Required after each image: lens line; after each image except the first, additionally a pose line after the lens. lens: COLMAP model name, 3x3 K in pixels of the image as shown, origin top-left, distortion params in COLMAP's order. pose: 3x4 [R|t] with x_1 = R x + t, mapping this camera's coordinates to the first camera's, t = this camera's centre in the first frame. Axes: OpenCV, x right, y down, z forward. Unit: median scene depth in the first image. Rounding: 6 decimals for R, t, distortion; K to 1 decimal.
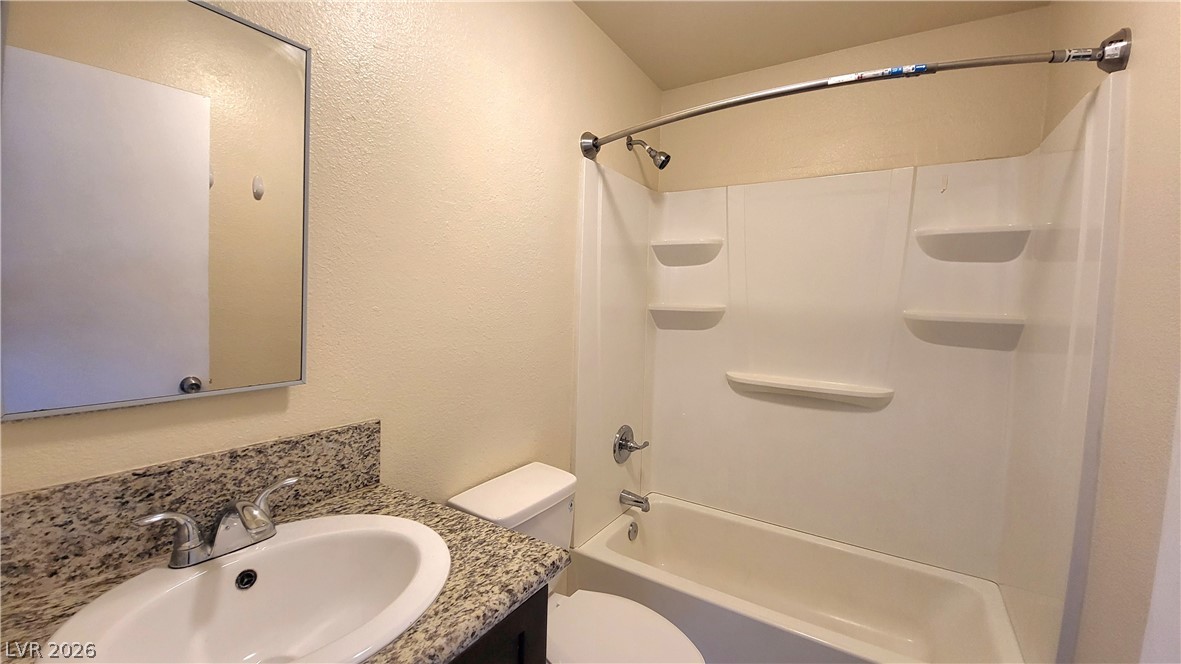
lens RADIAL K [[469.8, 0, 592.2], [0, 469.8, 321.3], [0, 0, 1]] dist [-0.002882, -0.010463]
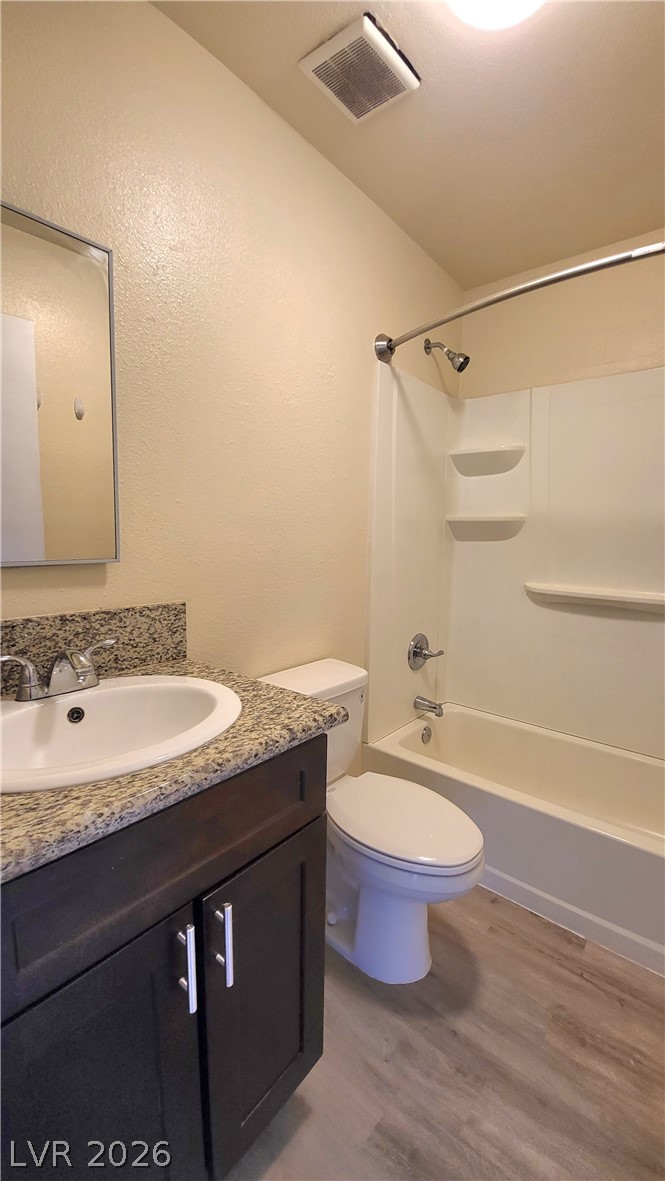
lens RADIAL K [[469.8, 0, 340.6], [0, 469.8, 594.6], [0, 0, 1]] dist [-0.002882, -0.010463]
pose [[0.991457, 0.009665, -0.130074, 0.062364], [0.000897, 0.996722, 0.080899, 0.108727], [0.130430, -0.080324, 0.988198, -0.057109]]
